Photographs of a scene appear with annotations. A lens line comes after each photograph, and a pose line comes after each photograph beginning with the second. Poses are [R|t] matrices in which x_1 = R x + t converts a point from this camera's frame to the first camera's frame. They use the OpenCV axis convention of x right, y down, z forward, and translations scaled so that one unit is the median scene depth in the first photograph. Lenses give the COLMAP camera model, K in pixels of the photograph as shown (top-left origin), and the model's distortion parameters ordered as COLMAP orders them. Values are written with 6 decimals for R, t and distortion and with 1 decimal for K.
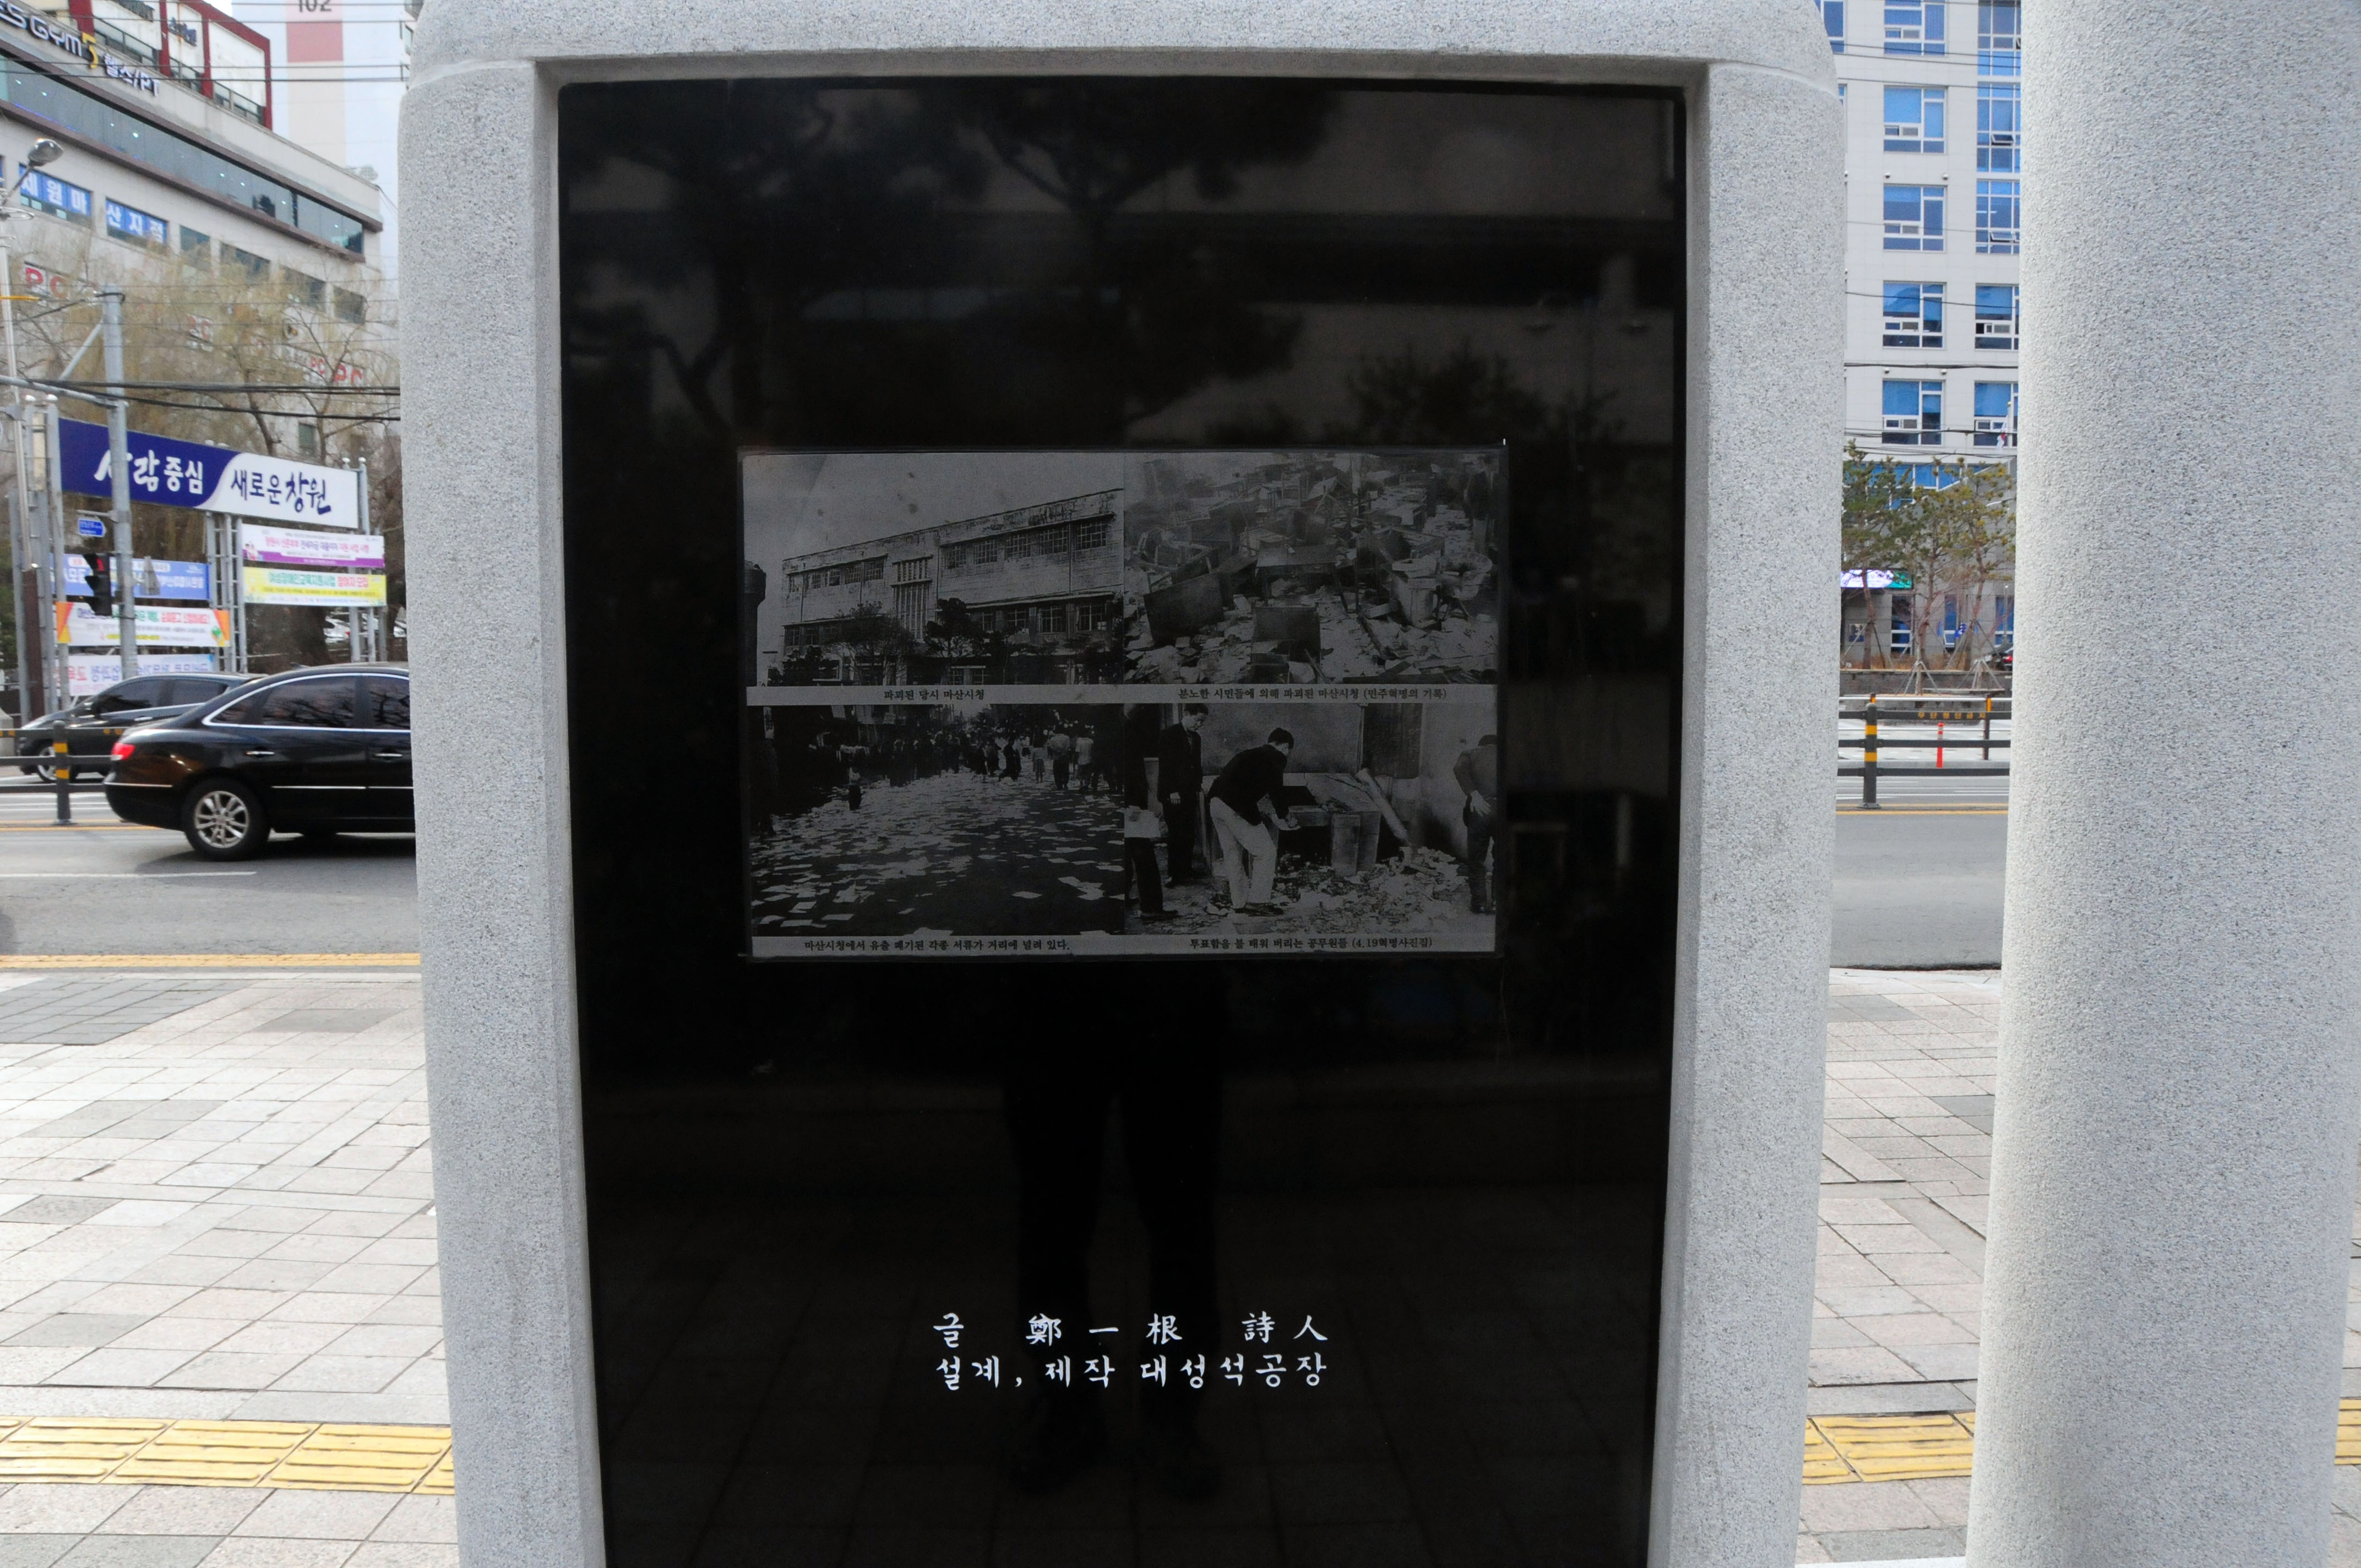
lens RADIAL K [[1840.5, 0, 1165.2], [0, 1840.5, 793.4], [0, 0, 1]] dist [-0.123307, -0.000470]
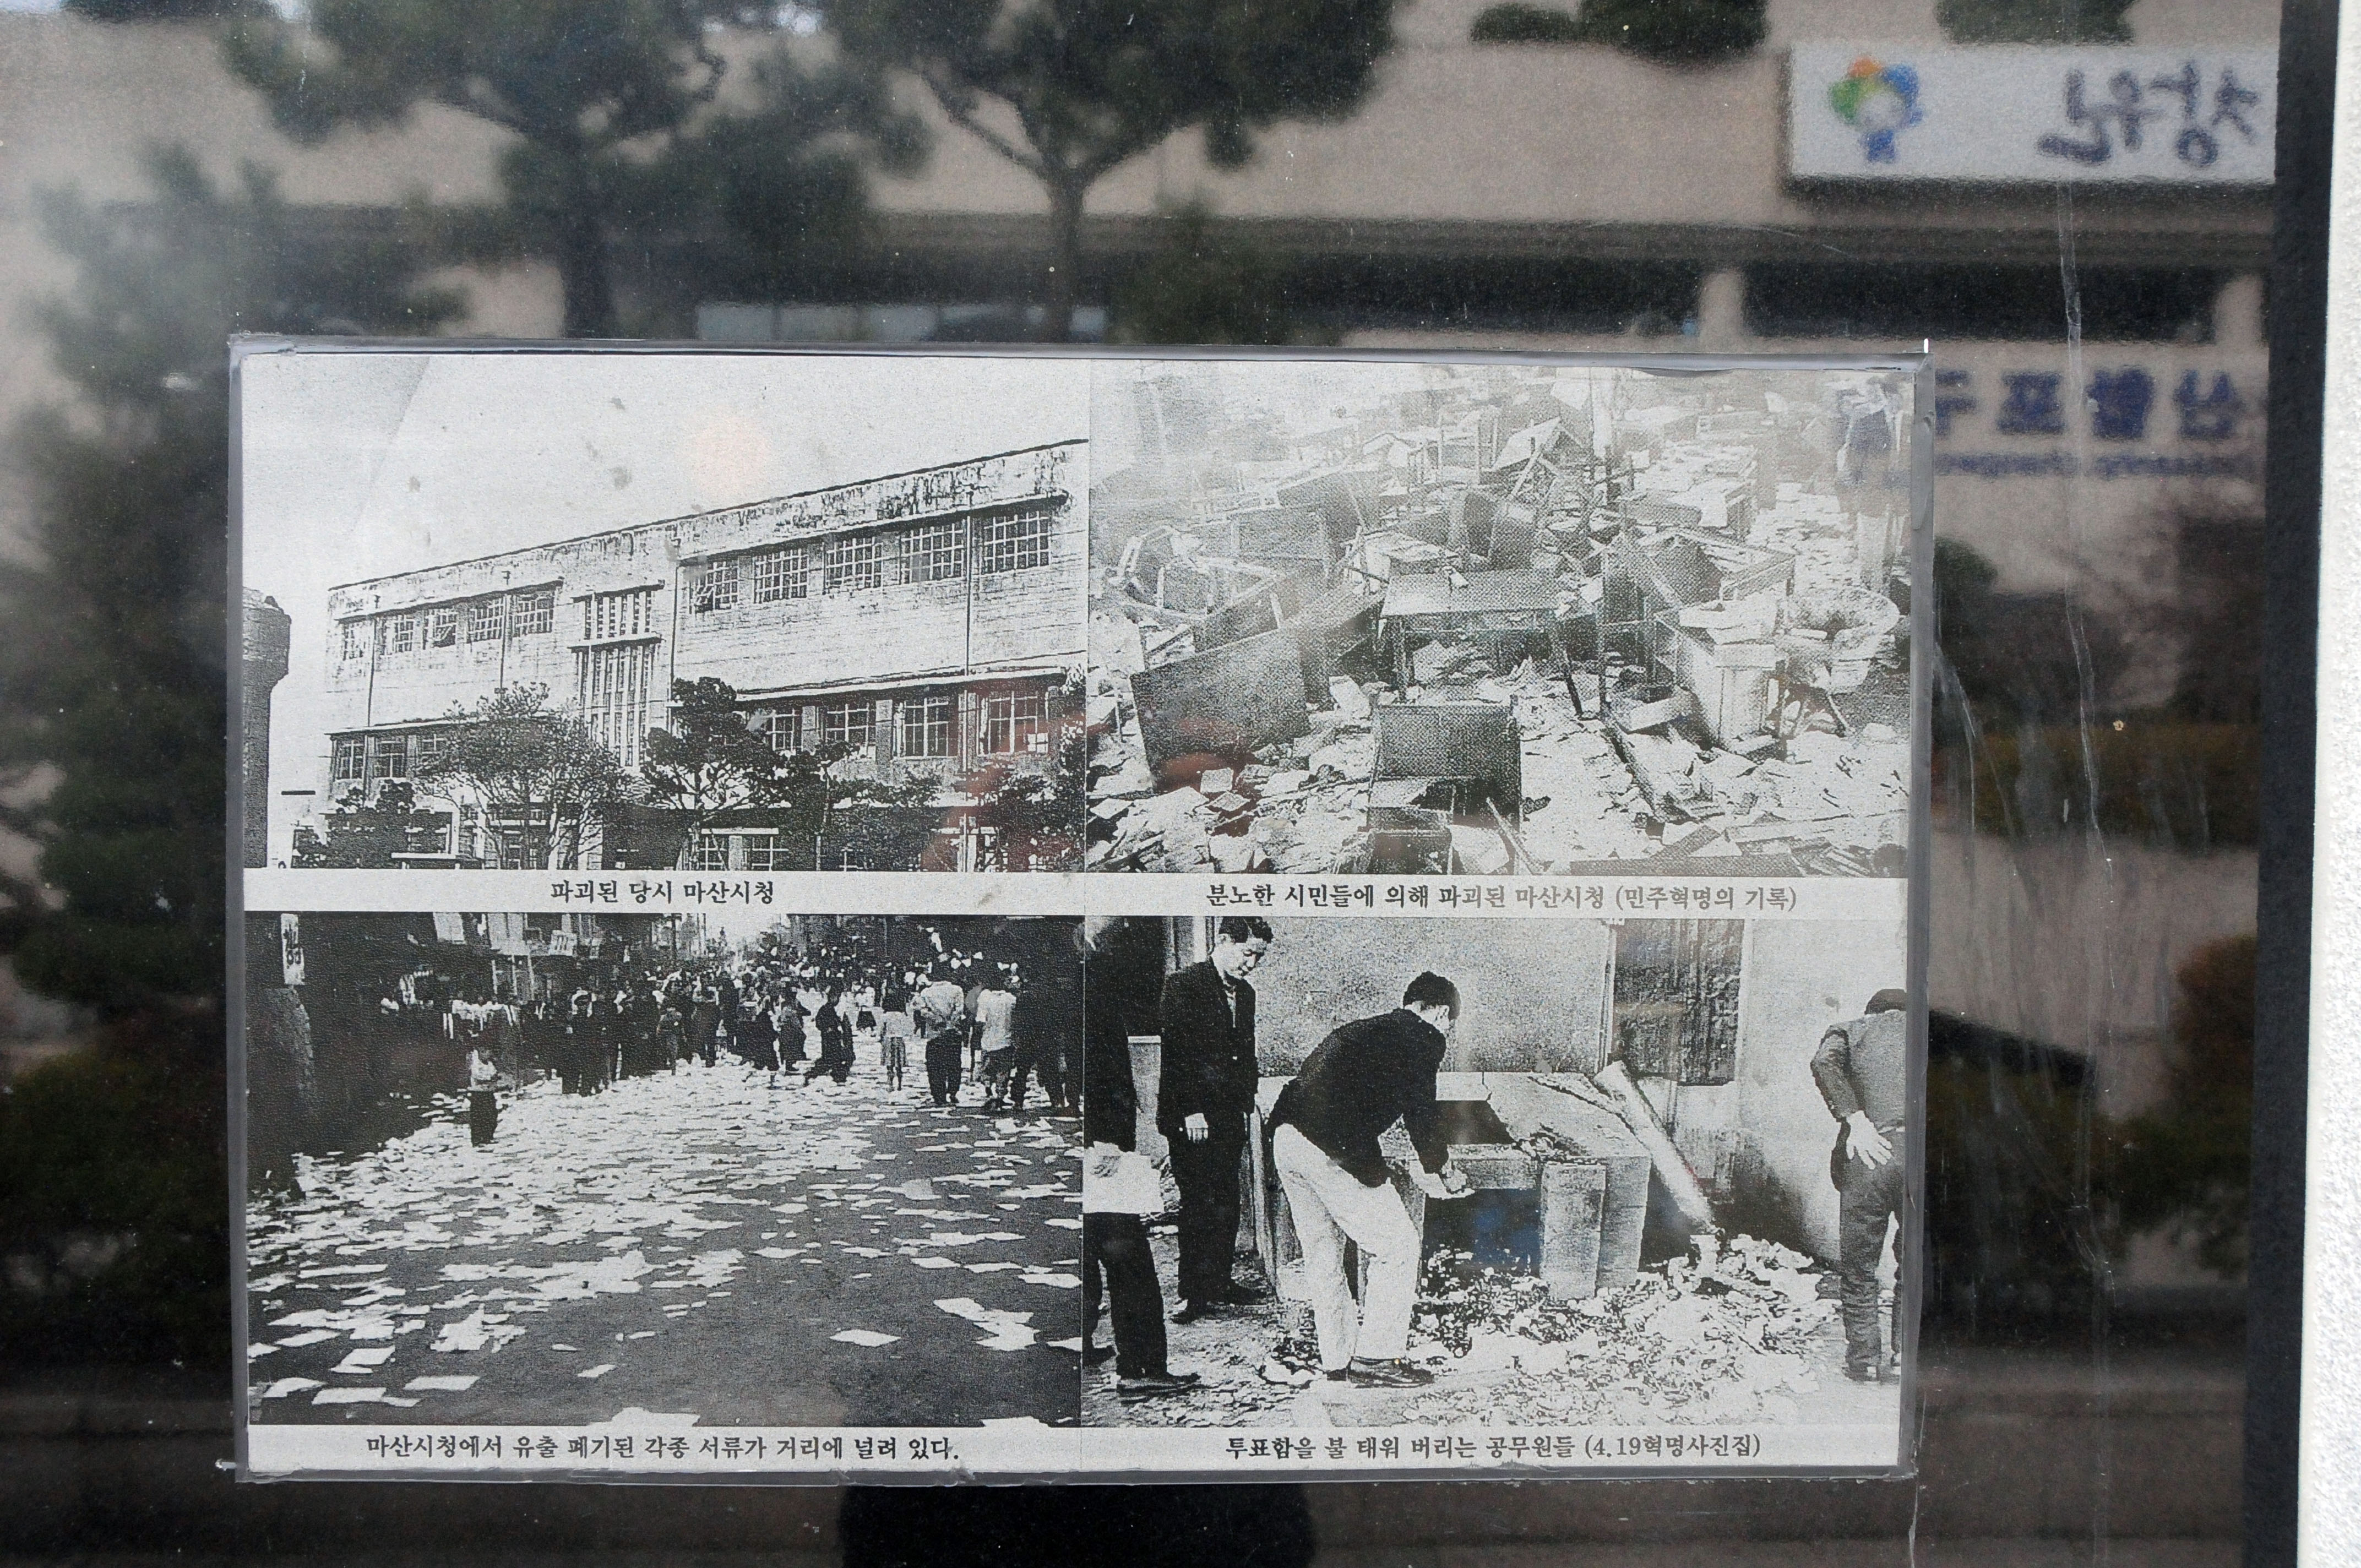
lens RADIAL K [[2442.3, 0, 1184.3], [0, 2442.3, 785.2], [0, 0, 1]] dist [-0.010506, 0.000000]
pose [[0.999918, 0.009404, 0.008654, -0.003597], [-0.008698, 0.996893, -0.078282, -0.033869], [-0.009363, 0.078200, 0.996894, 0.399511]]
